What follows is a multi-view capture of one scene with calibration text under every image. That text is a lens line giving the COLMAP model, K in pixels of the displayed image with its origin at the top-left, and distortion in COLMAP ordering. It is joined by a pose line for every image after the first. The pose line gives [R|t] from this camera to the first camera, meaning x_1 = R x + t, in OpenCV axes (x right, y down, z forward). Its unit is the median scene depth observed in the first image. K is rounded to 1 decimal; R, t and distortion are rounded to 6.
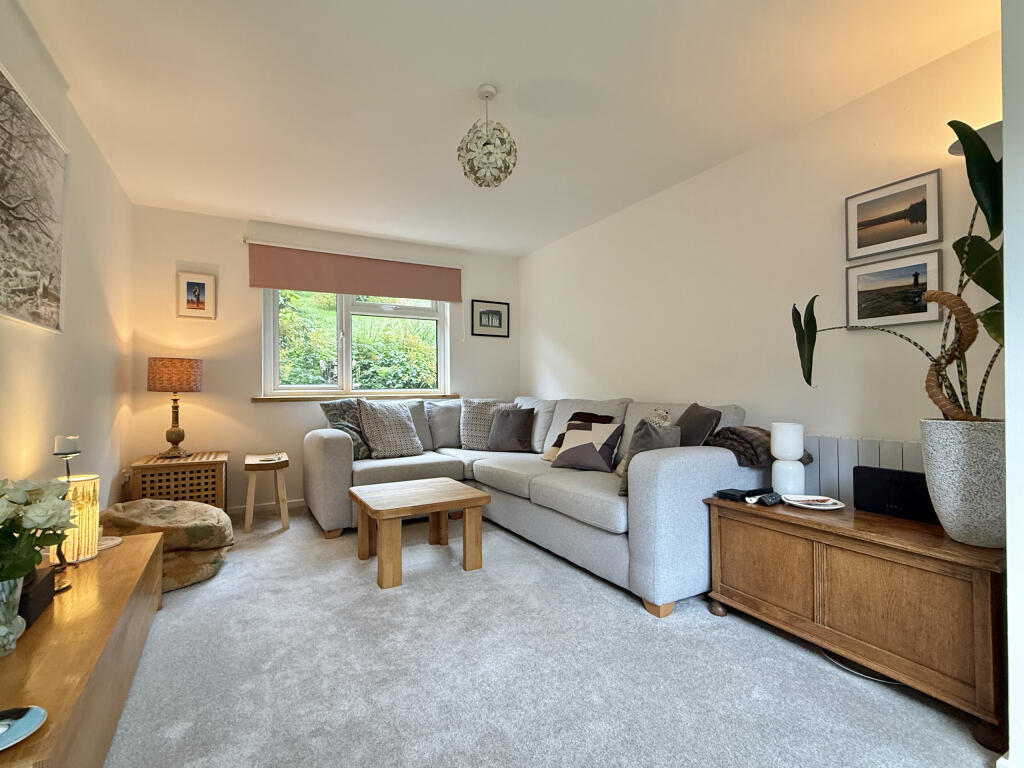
lens RADIAL K [[476.3, 0, 512.5], [0, 476.3, 382.3], [0, 0, 1]] dist [-0.003591, 0.001749]
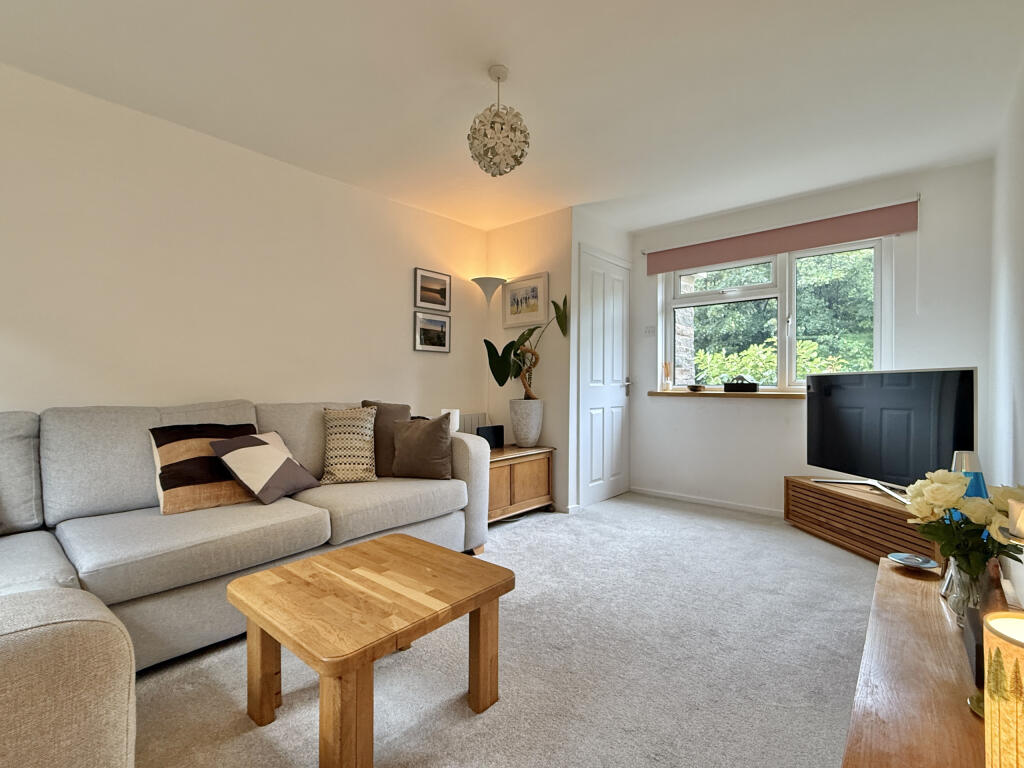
lens RADIAL K [[476.3, 0, 512.4], [0, 476.3, 383.3], [0, 0, 1]] dist [-0.003591, 0.001749]
pose [[-0.329430, 0.004286, 0.944170, -0.932803], [-0.009300, 0.999926, -0.007784, 0.009865], [-0.944134, -0.011345, -0.329366, 1.248864]]
